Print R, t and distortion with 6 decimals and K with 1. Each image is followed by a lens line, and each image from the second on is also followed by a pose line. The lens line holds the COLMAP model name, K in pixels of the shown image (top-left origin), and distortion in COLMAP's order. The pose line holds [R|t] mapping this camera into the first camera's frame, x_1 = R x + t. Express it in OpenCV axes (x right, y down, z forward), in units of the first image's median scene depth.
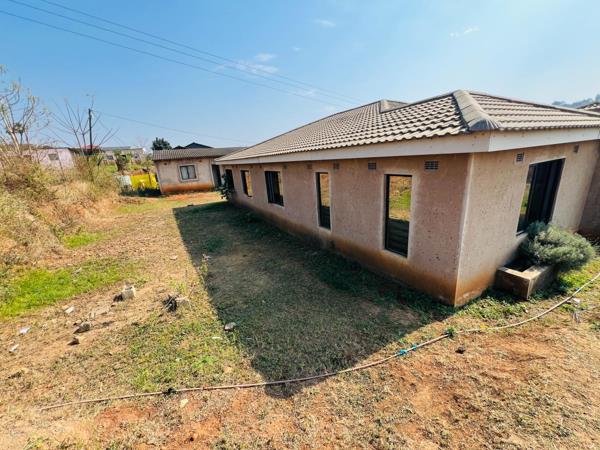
lens RADIAL K [[239.7, 0, 299.1], [0, 239.7, 223.6], [0, 0, 1]] dist [-0.003914, 0.000975]
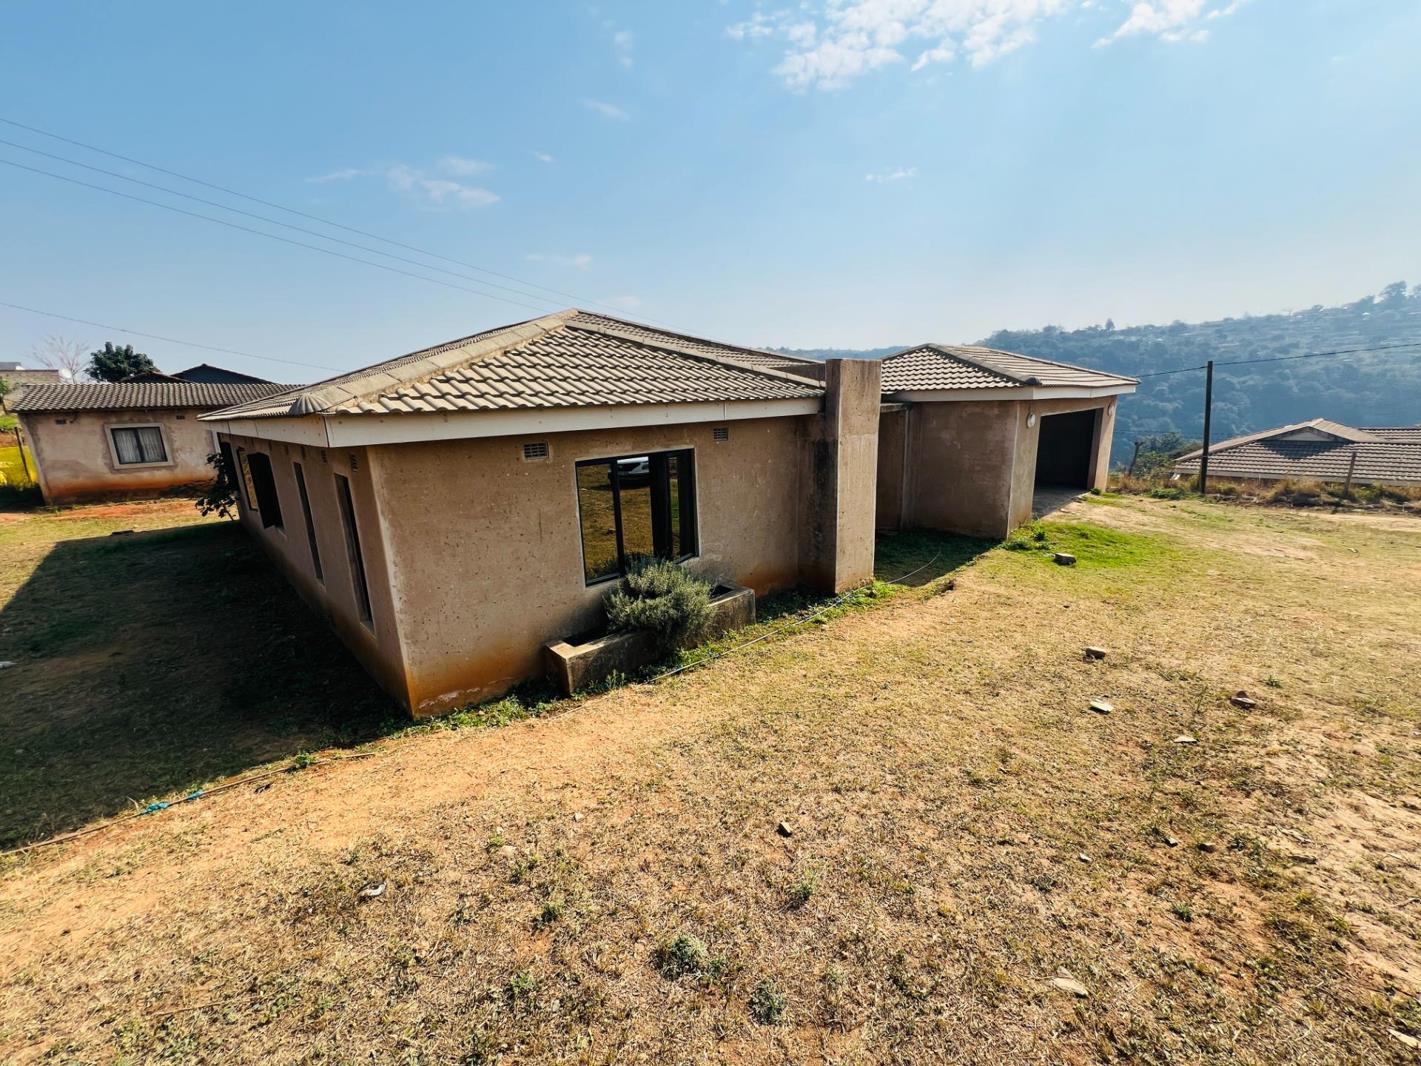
lens RADIAL K [[566.2, 0, 710.5], [0, 566.2, 533.0], [0, 0, 1]] dist [-0.001081, -0.000052]
pose [[0.967262, -0.017153, 0.253201, 0.825915], [0.032386, 0.997899, -0.056113, 0.015831], [-0.251706, 0.062476, 0.965785, -0.370525]]
